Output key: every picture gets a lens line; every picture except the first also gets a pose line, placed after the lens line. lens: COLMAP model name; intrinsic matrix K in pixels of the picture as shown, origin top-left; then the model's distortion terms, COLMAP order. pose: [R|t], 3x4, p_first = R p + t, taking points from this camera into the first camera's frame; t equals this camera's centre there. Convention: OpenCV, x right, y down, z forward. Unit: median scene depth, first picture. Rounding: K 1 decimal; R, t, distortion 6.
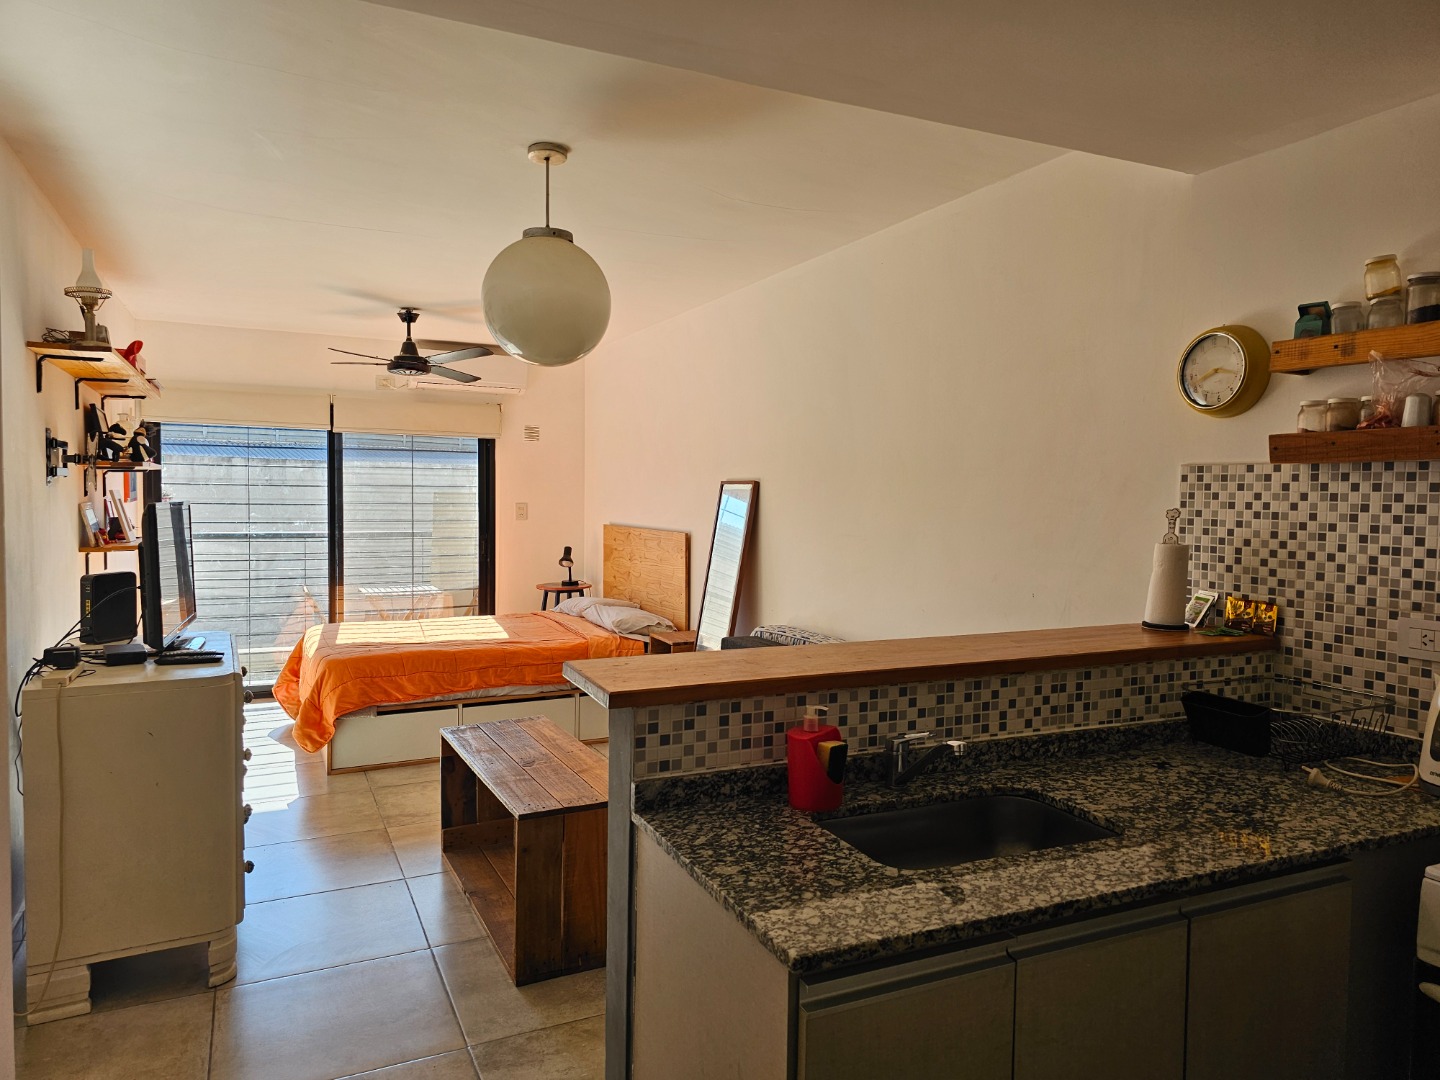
lens RADIAL K [[969.2, 0, 715.8], [0, 969.2, 530.6], [0, 0, 1]] dist [0.057626, -0.057576]
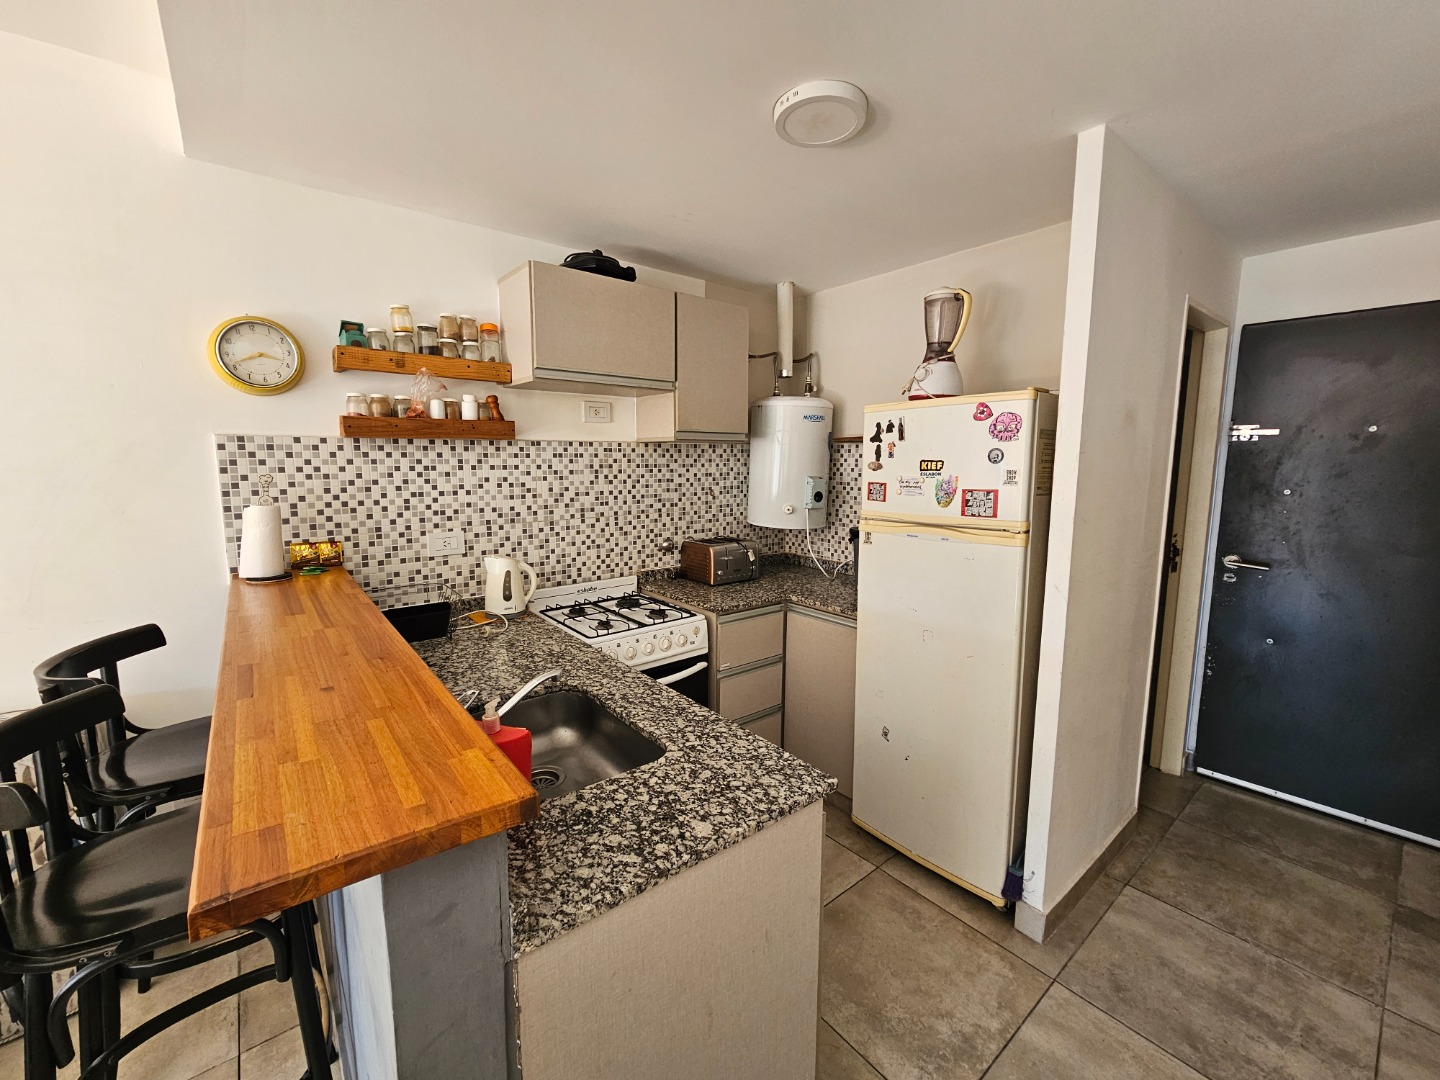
lens RADIAL K [[589.7, 0, 726.8], [0, 589.7, 529.1], [0, 0, 1]] dist [0.000462, 0.000475]
pose [[-0.250732, -0.130214, 0.959259, -0.377044], [0.035842, 0.988984, 0.143617, -0.043664], [-0.967393, 0.070391, -0.243303, 0.733775]]
